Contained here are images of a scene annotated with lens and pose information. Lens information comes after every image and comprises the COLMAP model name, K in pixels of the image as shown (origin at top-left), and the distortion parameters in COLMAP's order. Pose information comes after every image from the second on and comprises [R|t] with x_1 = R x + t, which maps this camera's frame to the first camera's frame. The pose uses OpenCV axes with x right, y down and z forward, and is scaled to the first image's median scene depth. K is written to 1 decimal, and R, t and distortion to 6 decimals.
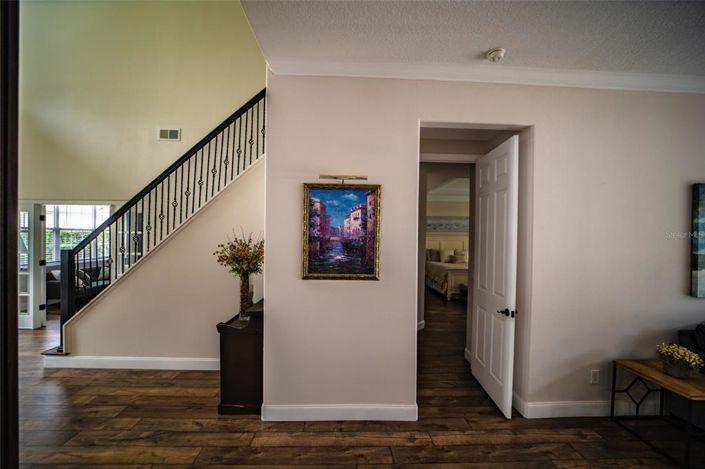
lens RADIAL K [[275.8, 0, 351.4], [0, 275.8, 238.6], [0, 0, 1]] dist [-0.025040, 0.000719]
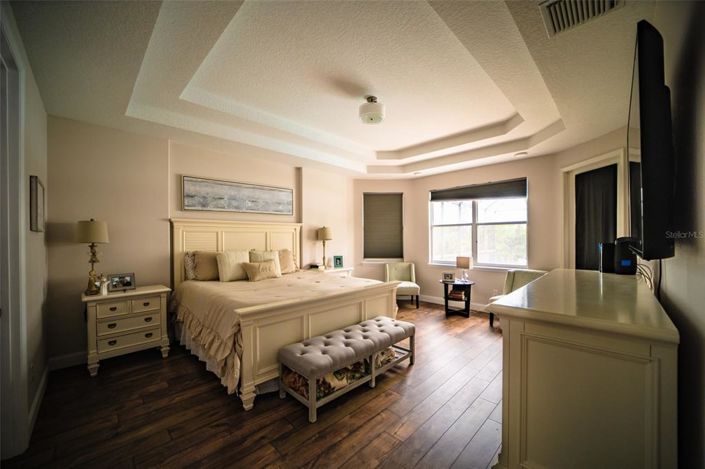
lens RADIAL K [[275.8, 0, 350.0], [0, 275.8, 238.4], [0, 0, 1]] dist [-0.025040, 0.000719]
pose [[0.732444, -0.023624, 0.680417, 0.187692], [0.021739, 0.999700, 0.011309, 0.018462], [-0.680480, 0.006509, 0.732737, 0.559288]]
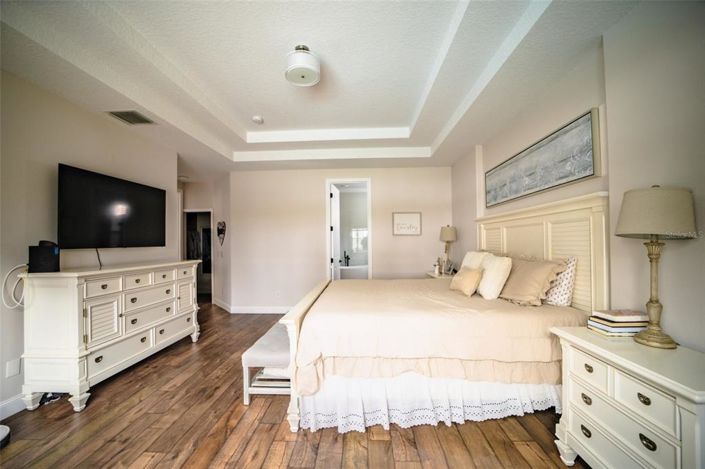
lens RADIAL K [[275.8, 0, 352.9], [0, 275.8, 236.5], [0, 0, 1]] dist [-0.025040, 0.000719]
pose [[-0.074995, -0.038243, -0.996450, 0.744291], [-0.006386, 0.999262, -0.037870, 0.033971], [0.997163, 0.003523, -0.075184, 0.895000]]
